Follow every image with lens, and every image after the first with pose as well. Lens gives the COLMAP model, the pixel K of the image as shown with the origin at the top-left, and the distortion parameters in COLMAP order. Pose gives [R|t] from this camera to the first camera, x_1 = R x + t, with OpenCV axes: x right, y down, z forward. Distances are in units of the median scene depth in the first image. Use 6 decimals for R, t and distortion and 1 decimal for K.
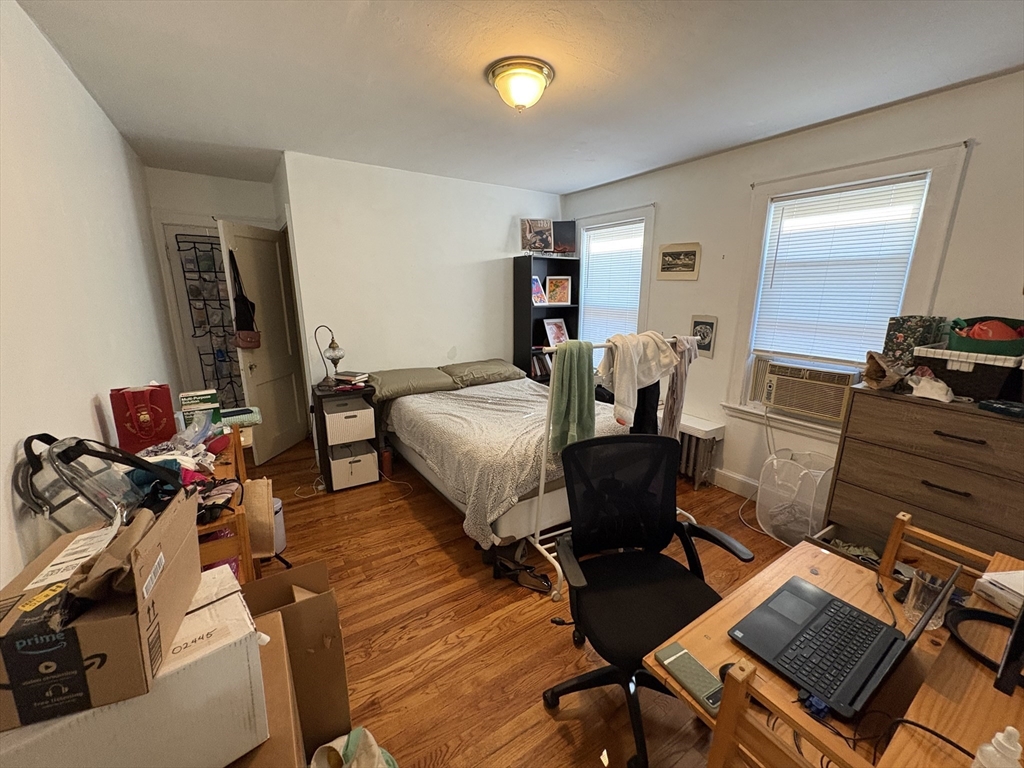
lens RADIAL K [[410.1, 0, 512.0], [0, 410.1, 384.0], [0, 0, 1]] dist [0.017362, 0.000183]
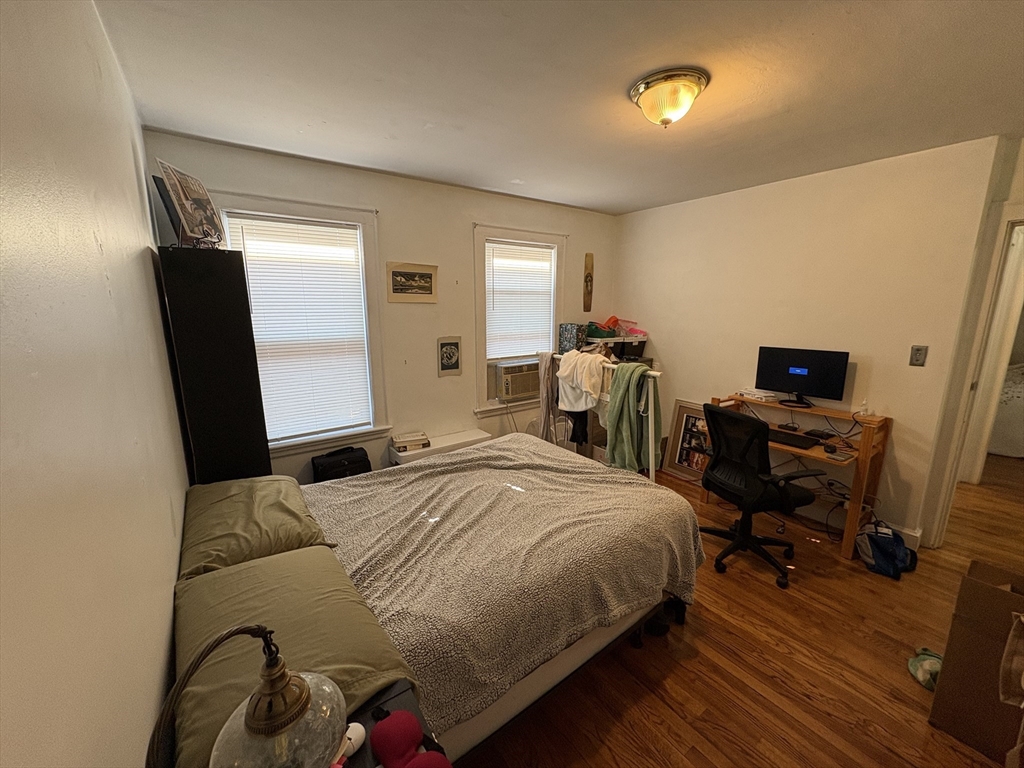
lens RADIAL K [[409.2, 0, 512.0], [0, 409.2, 384.0], [0, 0, 1]] dist [-0.001069, 0.000196]
pose [[-0.049640, -0.195504, 0.979446, -0.609577], [0.236038, 0.950579, 0.201705, -0.236678], [-0.970475, 0.241199, -0.001041, 0.926729]]
